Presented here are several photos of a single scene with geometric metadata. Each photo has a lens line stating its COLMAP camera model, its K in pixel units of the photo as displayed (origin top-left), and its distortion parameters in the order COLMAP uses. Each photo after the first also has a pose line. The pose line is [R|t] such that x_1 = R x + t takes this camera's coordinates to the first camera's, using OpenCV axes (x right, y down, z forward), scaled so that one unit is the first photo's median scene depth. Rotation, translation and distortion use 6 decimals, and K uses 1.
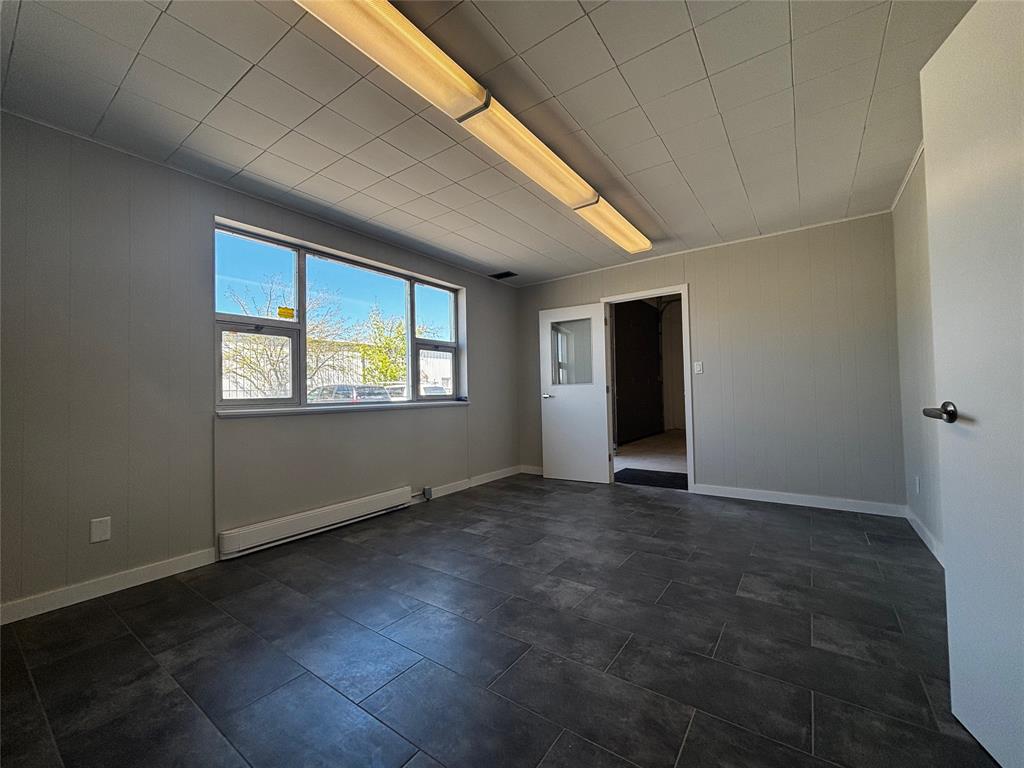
lens RADIAL K [[416.1, 0, 508.3], [0, 416.1, 382.7], [0, 0, 1]] dist [0.001702, -0.000738]
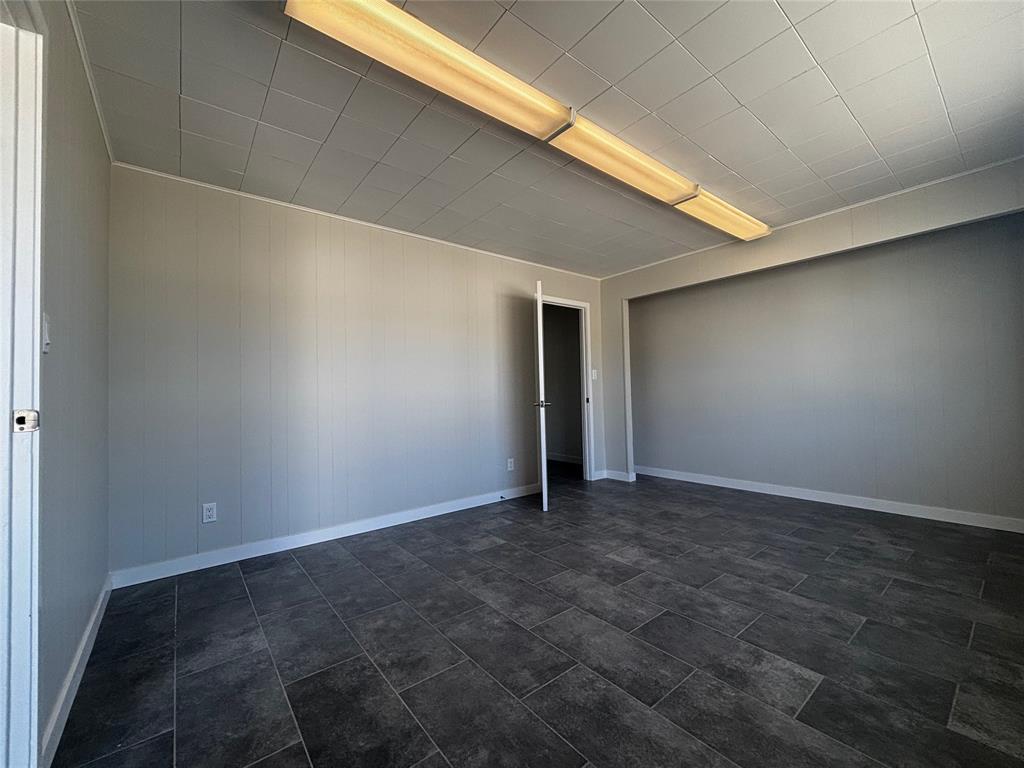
lens RADIAL K [[420.9, 0, 512.0], [0, 420.9, 384.0], [0, 0, 1]] dist [0.014793, 0.000434]
pose [[-0.964185, 0.047340, 0.260972, 0.094469], [0.033863, 0.997862, -0.055900, 0.040594], [-0.263060, -0.045060, -0.963727, 1.709244]]
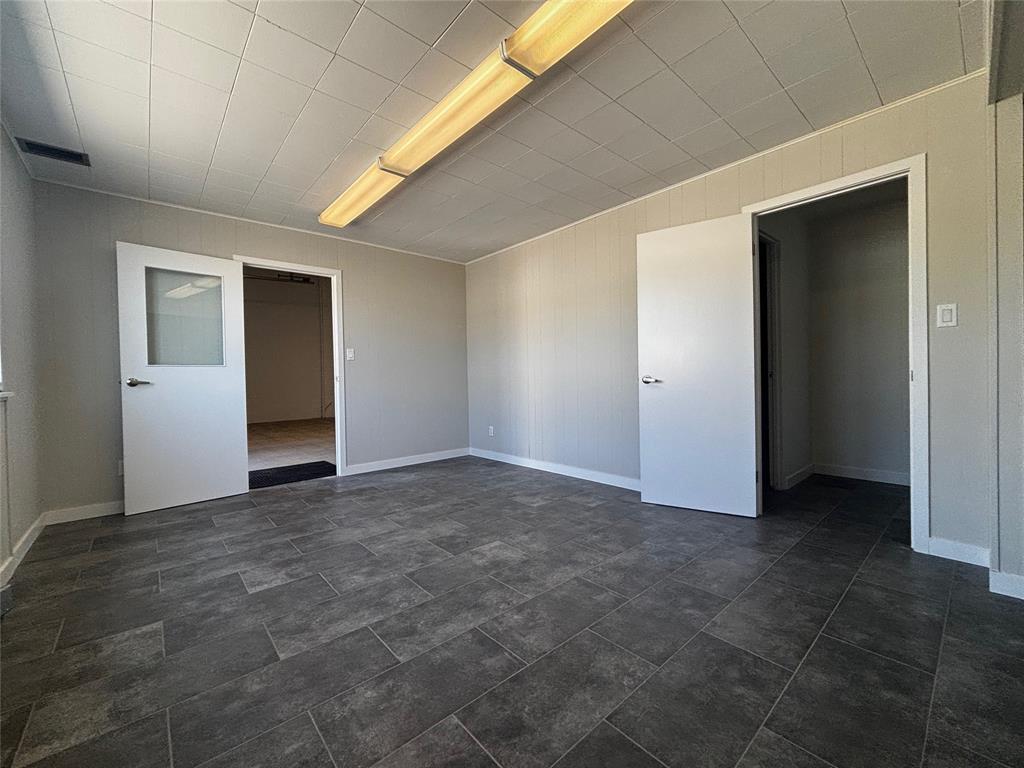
lens RADIAL K [[416.1, 0, 508.3], [0, 416.1, 382.7], [0, 0, 1]] dist [0.001702, -0.000738]
pose [[0.229064, 0.004470, 0.973401, -0.669422], [-0.011200, 0.999935, -0.001956, 0.047324], [-0.973347, -0.010454, 0.229099, 0.537610]]
